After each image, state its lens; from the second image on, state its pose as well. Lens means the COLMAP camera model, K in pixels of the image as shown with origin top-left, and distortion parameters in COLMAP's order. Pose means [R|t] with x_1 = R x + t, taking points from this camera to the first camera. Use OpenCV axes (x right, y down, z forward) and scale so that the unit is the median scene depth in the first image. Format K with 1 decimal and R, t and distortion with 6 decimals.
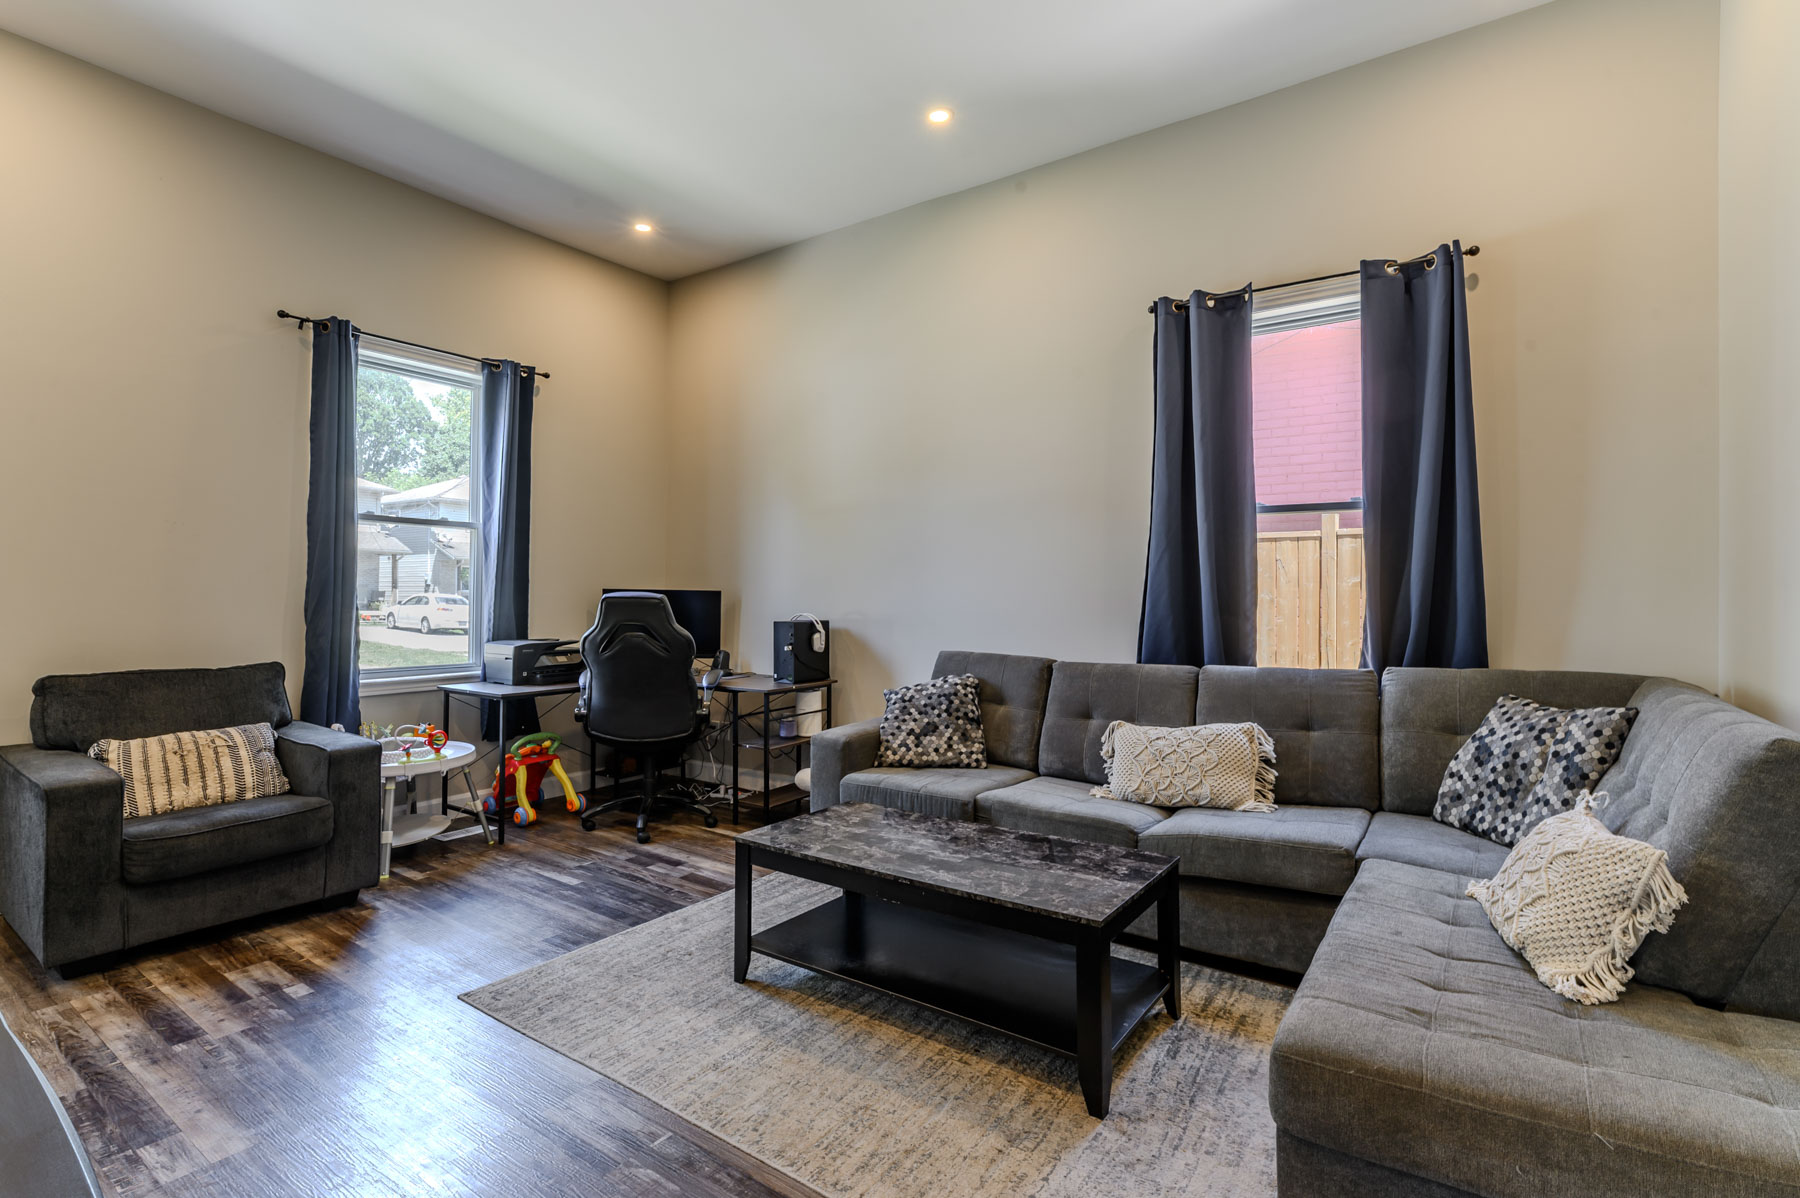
lens RADIAL K [[836.4, 0, 883.5], [0, 836.4, 588.4], [0, 0, 1]] dist [0.001521, -0.000450]
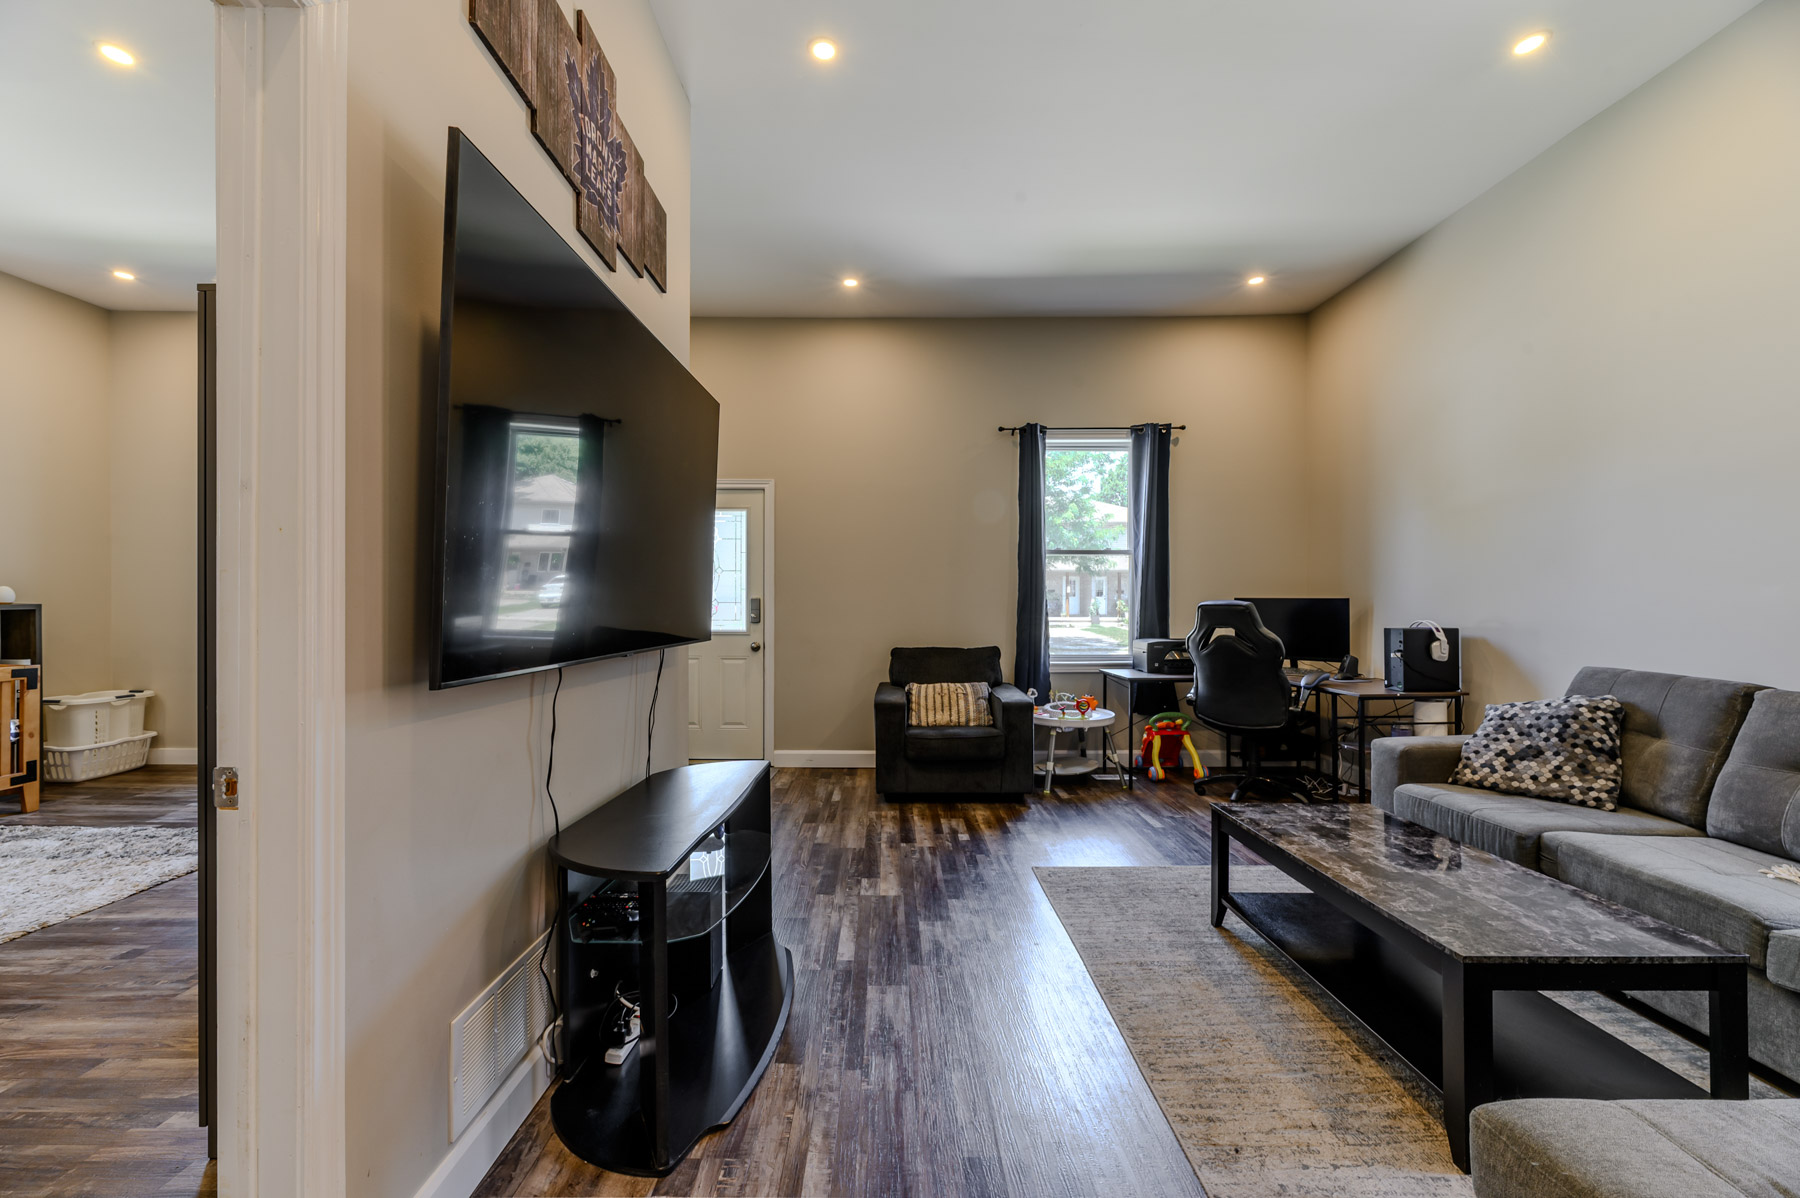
lens RADIAL K [[717.6, 0, 893.6], [0, 717.6, 609.6], [0, 0, 1]] dist [0.001407, 0.000265]
pose [[0.588011, -0.001514, -0.808852, 0.275114], [0.013601, 0.999875, 0.008016, 0.003297], [0.808739, -0.015715, 0.587958, 0.024003]]
